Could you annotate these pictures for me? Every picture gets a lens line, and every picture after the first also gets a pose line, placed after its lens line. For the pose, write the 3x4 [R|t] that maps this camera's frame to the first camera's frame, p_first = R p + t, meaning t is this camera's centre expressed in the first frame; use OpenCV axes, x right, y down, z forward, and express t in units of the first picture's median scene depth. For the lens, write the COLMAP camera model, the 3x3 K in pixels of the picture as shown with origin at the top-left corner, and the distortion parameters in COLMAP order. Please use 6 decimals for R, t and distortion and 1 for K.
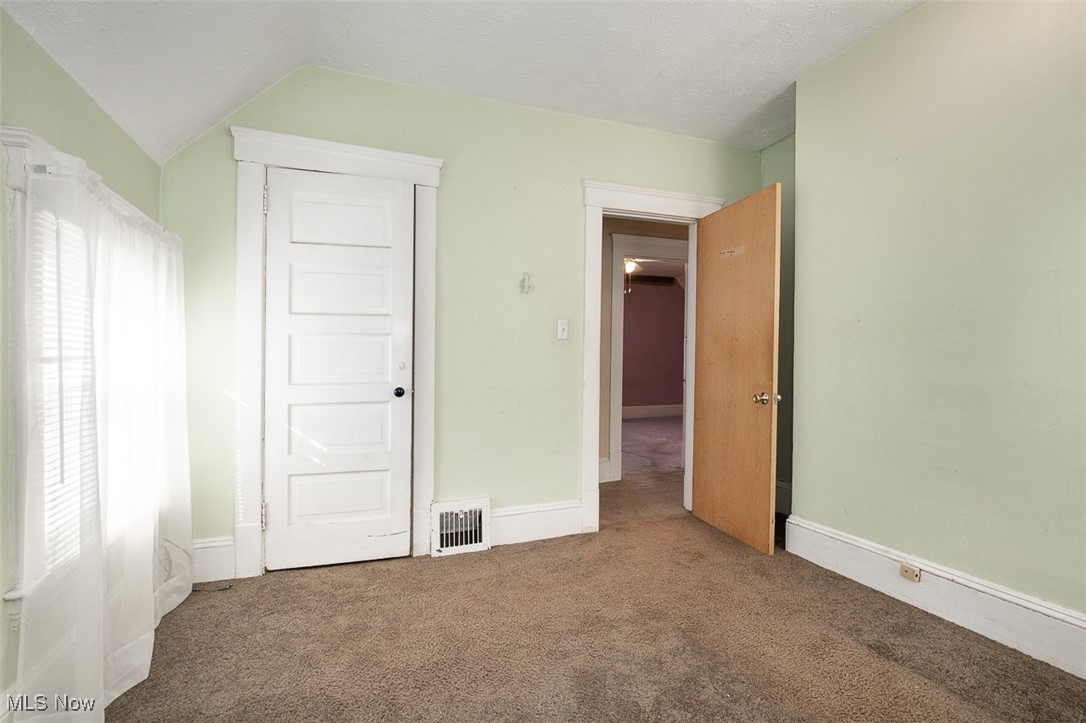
lens RADIAL K [[500.4, 0, 543.5], [0, 500.4, 366.3], [0, 0, 1]] dist [-0.005609, 0.000340]
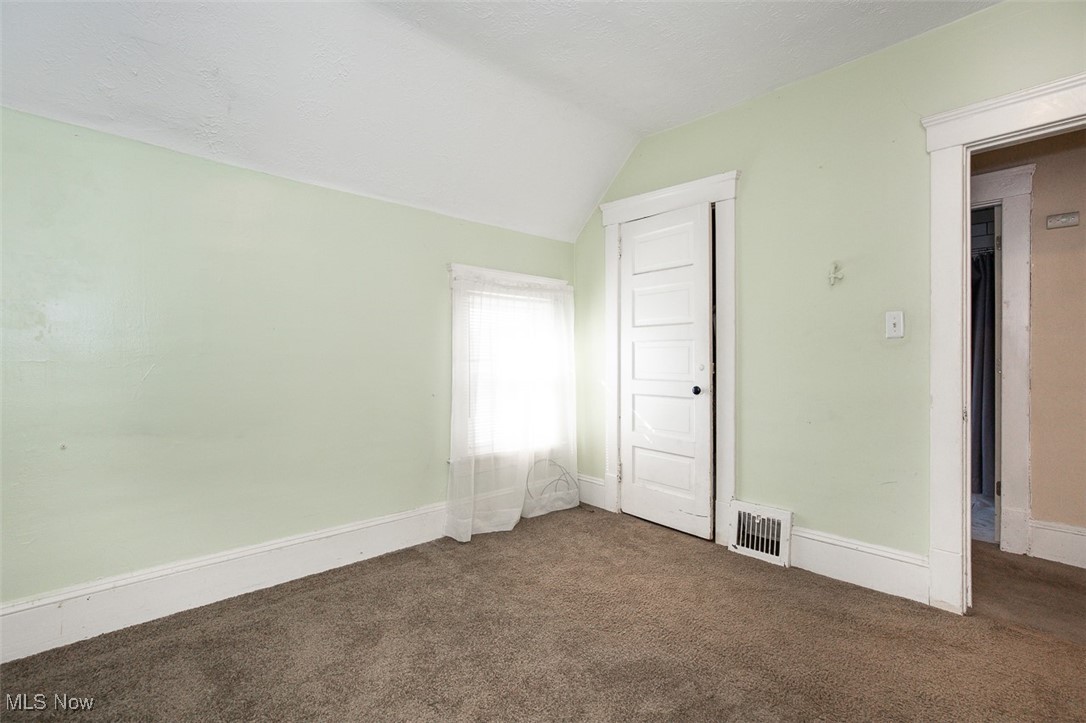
lens RADIAL K [[500.4, 0, 541.7], [0, 500.4, 355.5], [0, 0, 1]] dist [-0.005609, 0.000340]
pose [[0.377318, 0.001734, -0.926082, 0.623889], [-0.014543, 0.999886, -0.004053, -0.017542], [0.925970, 0.014997, 0.377300, 0.243332]]
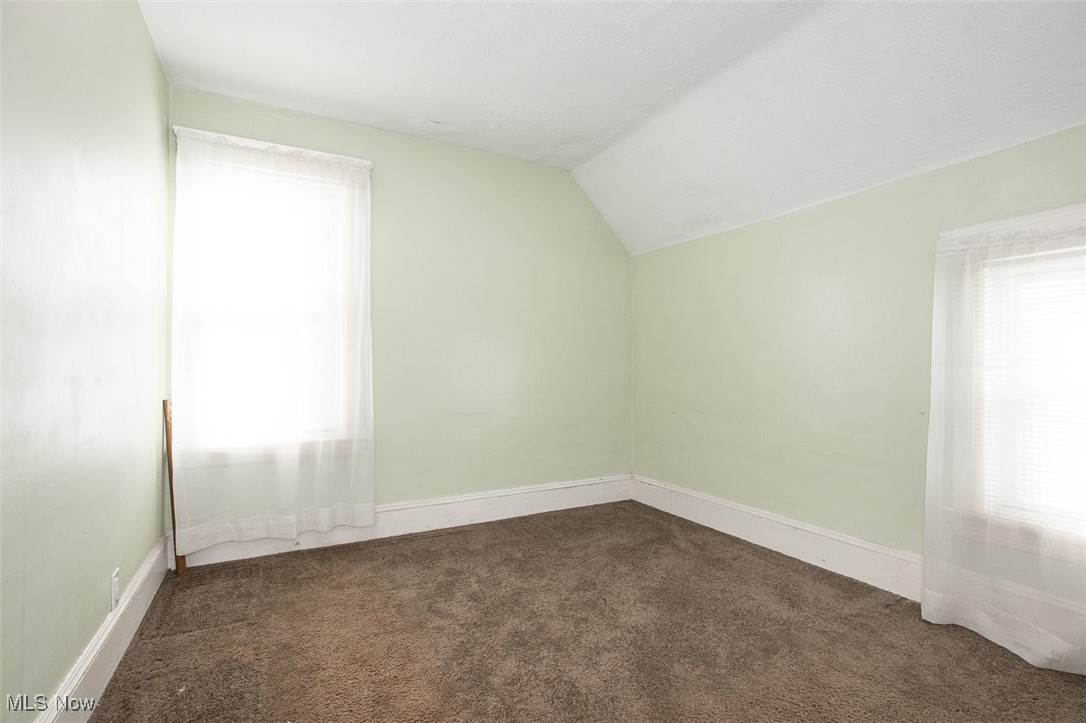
lens RADIAL K [[500.4, 0, 540.8], [0, 500.4, 365.3], [0, 0, 1]] dist [-0.005609, 0.000340]
pose [[-0.991676, 0.000479, -0.128757, 0.260513], [-0.000186, 0.999987, 0.005153, -0.016691], [0.128758, 0.005134, -0.991663, 1.185348]]
